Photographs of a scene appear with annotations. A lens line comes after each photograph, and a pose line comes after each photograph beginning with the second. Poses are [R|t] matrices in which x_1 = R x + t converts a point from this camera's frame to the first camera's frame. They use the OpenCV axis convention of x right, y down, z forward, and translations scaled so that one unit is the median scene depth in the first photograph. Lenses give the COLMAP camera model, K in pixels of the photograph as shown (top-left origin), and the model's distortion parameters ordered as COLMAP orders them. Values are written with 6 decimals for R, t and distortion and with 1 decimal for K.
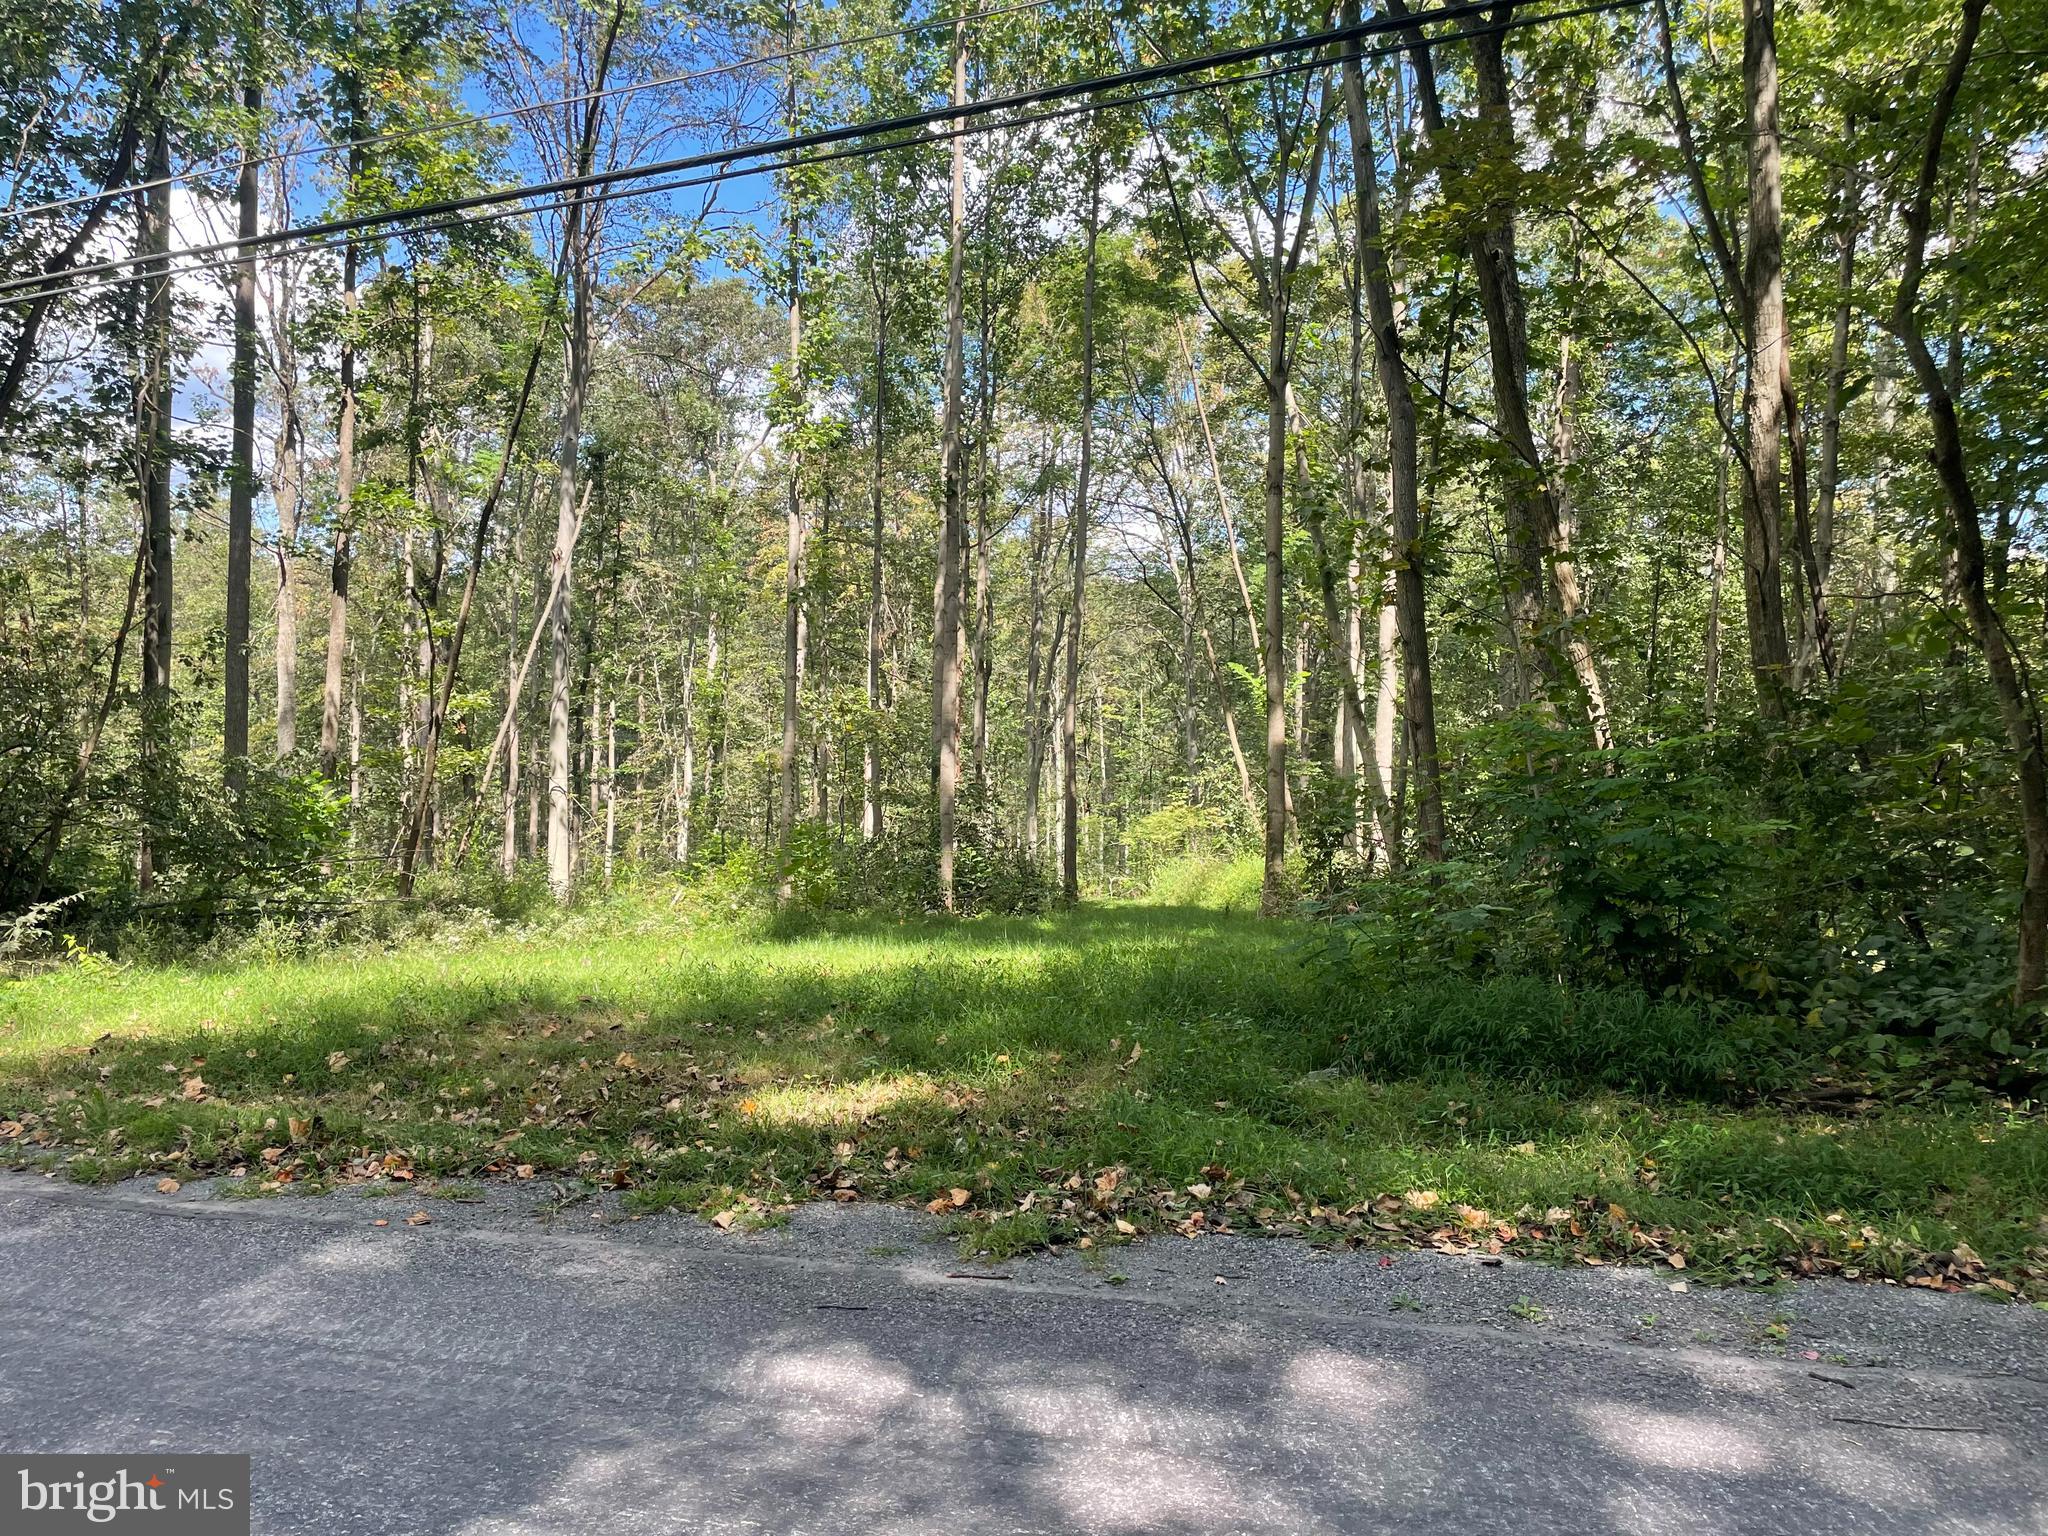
lens RADIAL K [[1532.2, 0, 990.3], [0, 1532.2, 761.9], [0, 0, 1]] dist [0.062528, -0.106025]
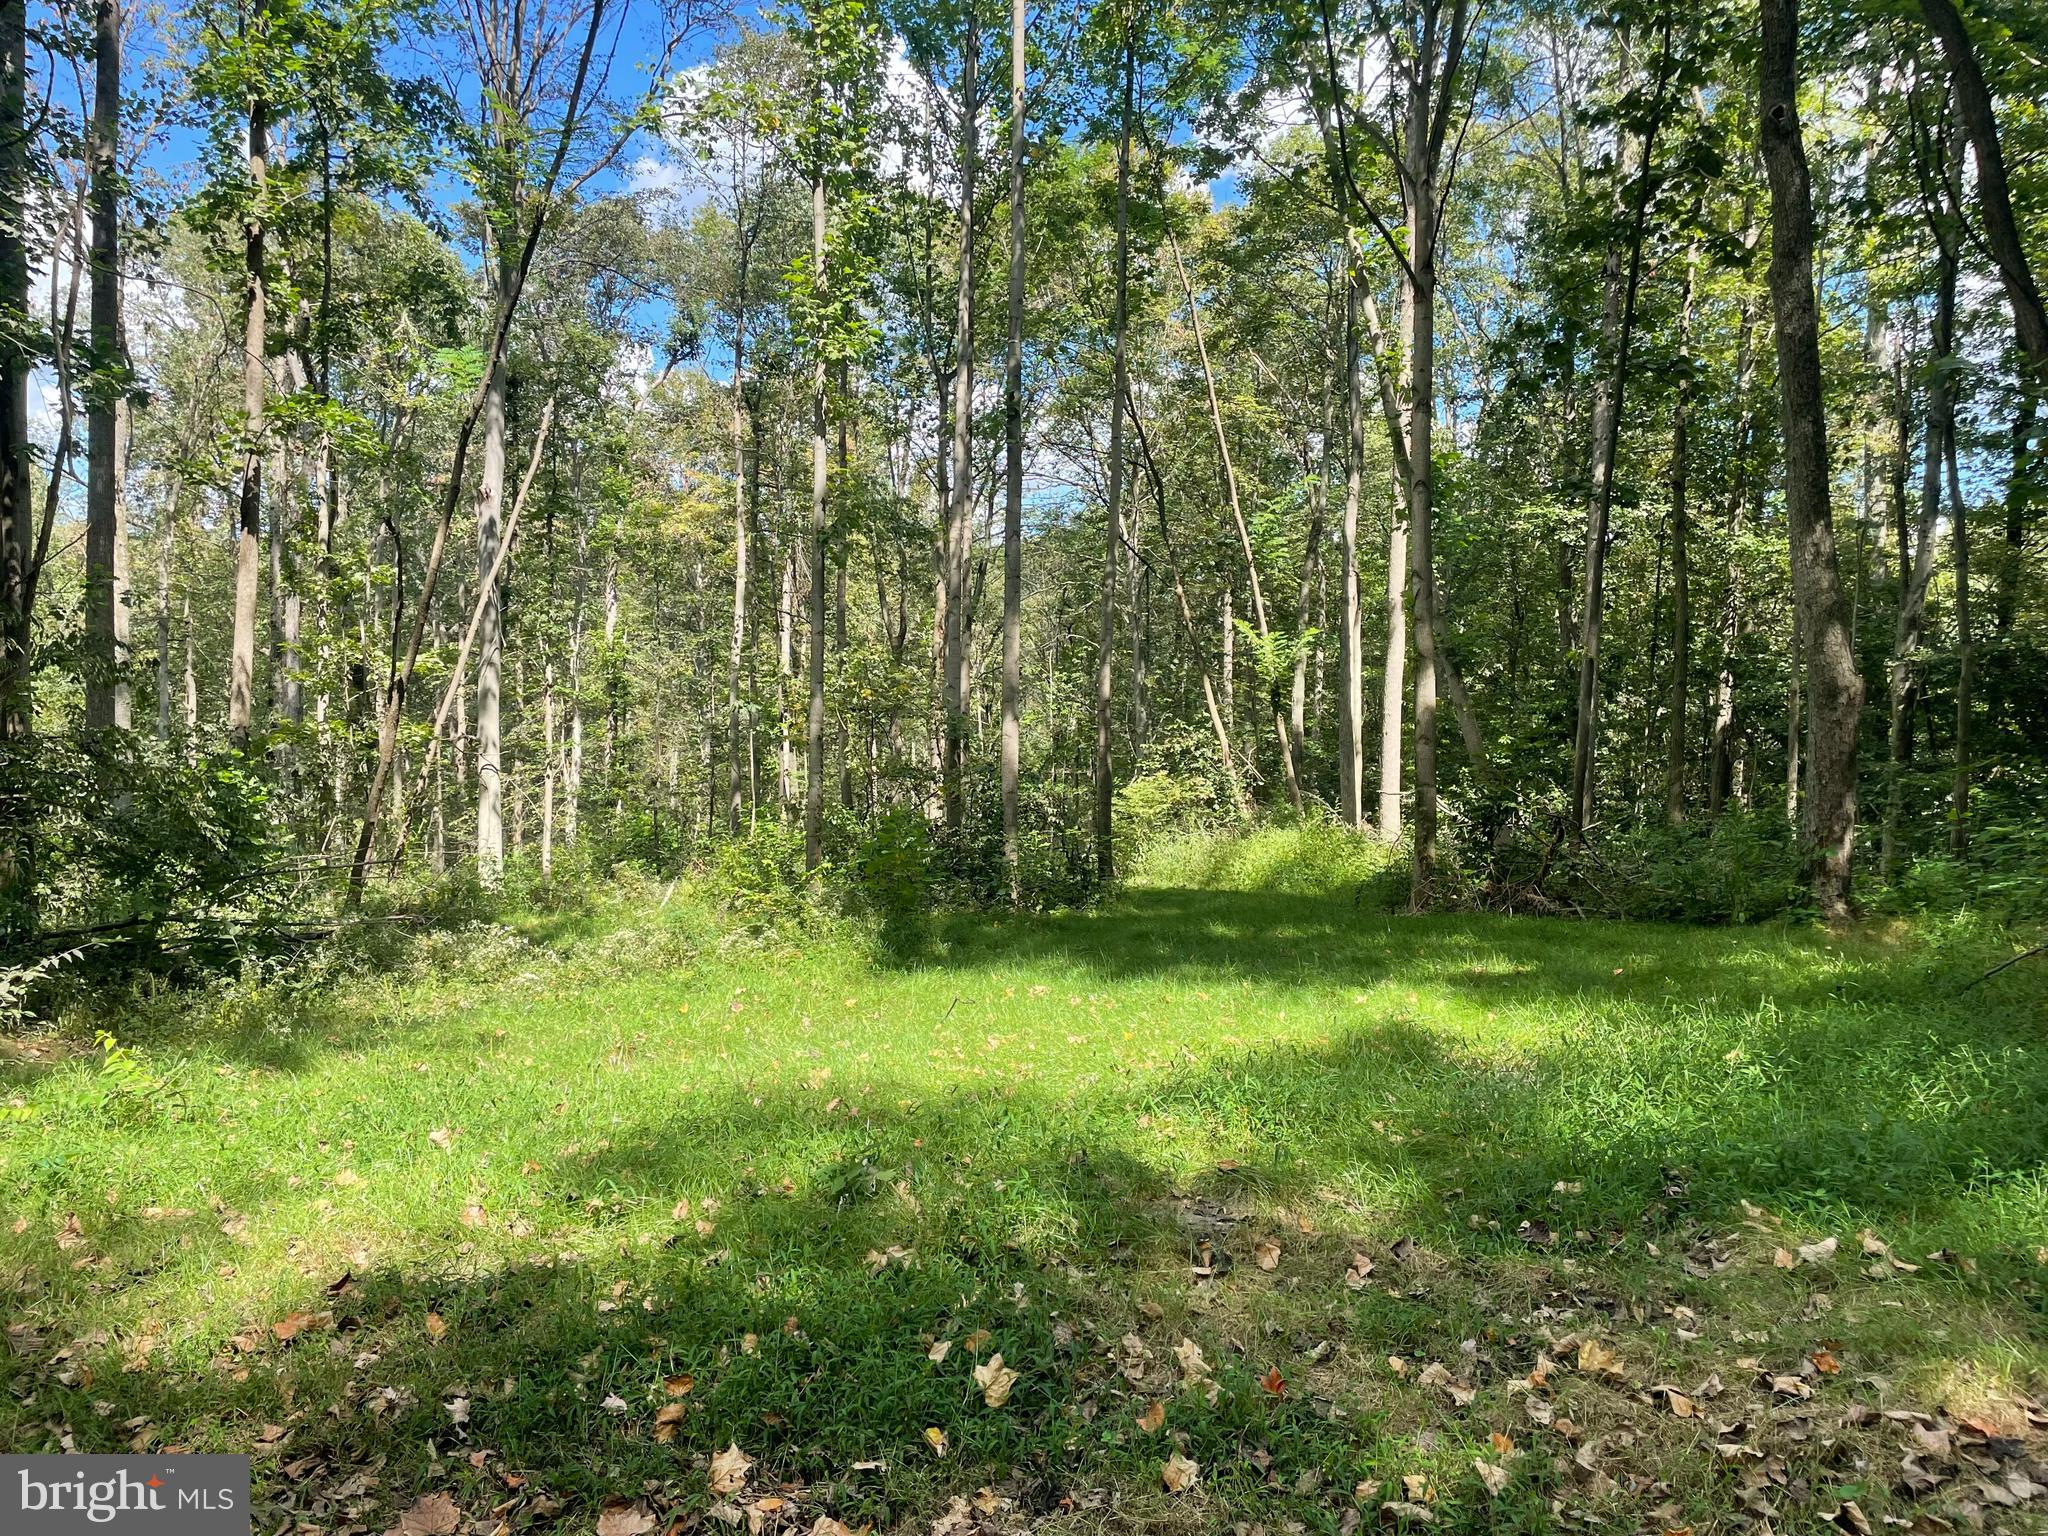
lens RADIAL K [[1532.2, 0, 985.7], [0, 1532.2, 761.2], [0, 0, 1]] dist [0.062528, -0.106025]
pose [[0.993215, -0.013368, 0.115521, -0.133161], [0.011000, 0.999717, 0.021112, -0.001510], [-0.115770, -0.019698, 0.993081, 0.147719]]
